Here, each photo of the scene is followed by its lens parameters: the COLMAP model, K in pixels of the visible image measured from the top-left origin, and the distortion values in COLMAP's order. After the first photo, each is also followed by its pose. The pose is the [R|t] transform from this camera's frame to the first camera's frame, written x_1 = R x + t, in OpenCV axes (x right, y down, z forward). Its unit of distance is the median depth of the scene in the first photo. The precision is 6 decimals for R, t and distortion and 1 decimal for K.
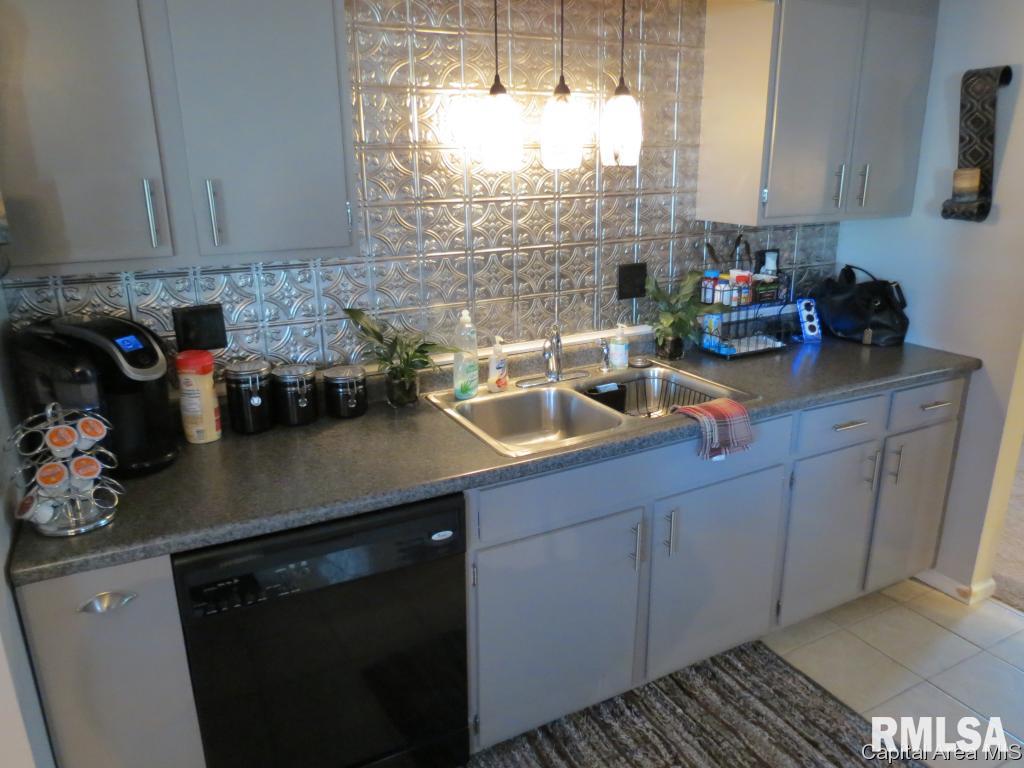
lens RADIAL K [[731.2, 0, 507.9], [0, 731.2, 386.1], [0, 0, 1]] dist [-0.027862, 0.011782]
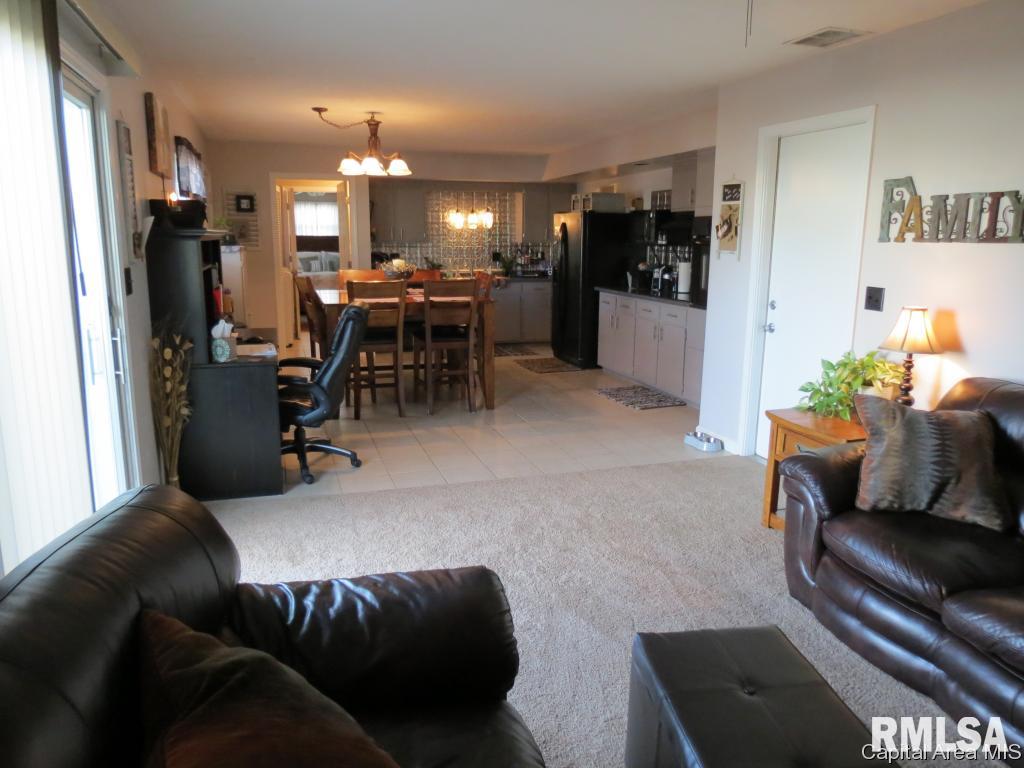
lens RADIAL K [[731.2, 0, 517.4], [0, 731.2, 385.2], [0, 0, 1]] dist [-0.027862, 0.011782]
pose [[0.988985, 0.048066, -0.139995, 0.946425], [-0.060684, 0.994332, -0.087305, 0.965259], [0.135005, 0.094839, 0.986296, -3.075300]]
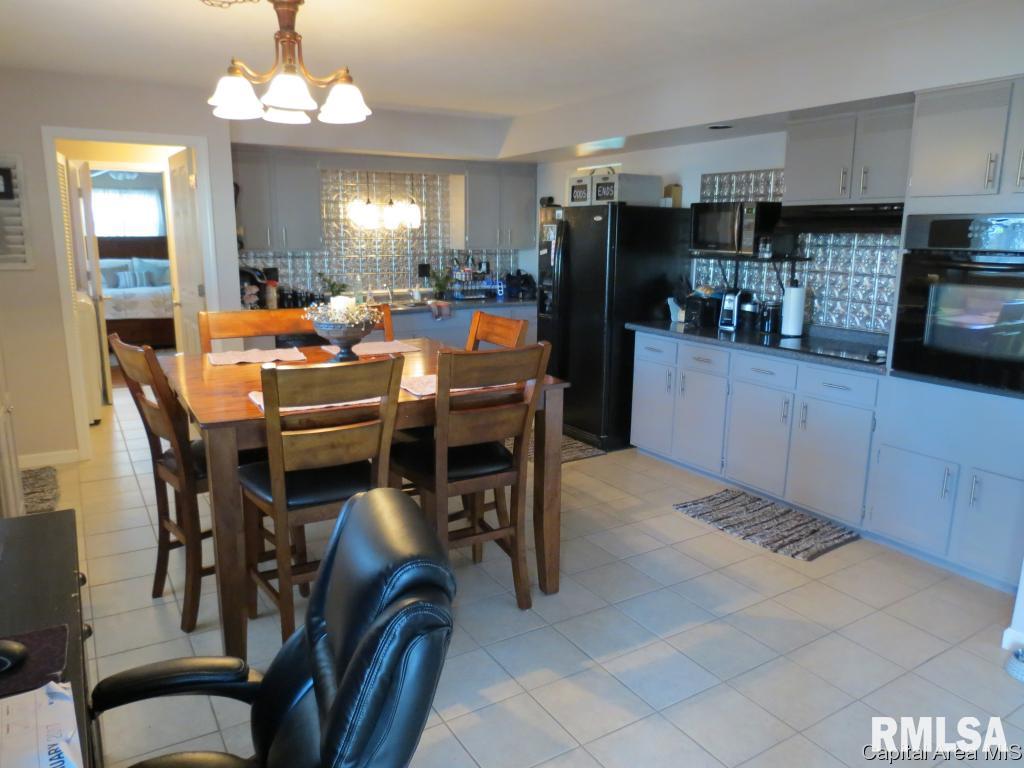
lens RADIAL K [[731.2, 0, 515.2], [0, 731.2, 385.1], [0, 0, 1]] dist [-0.027862, 0.011782]
pose [[0.995896, 0.003483, 0.090436, 0.284733], [0.004566, 0.996053, -0.088638, 0.559025], [-0.090388, 0.088688, 0.991950, -1.796254]]
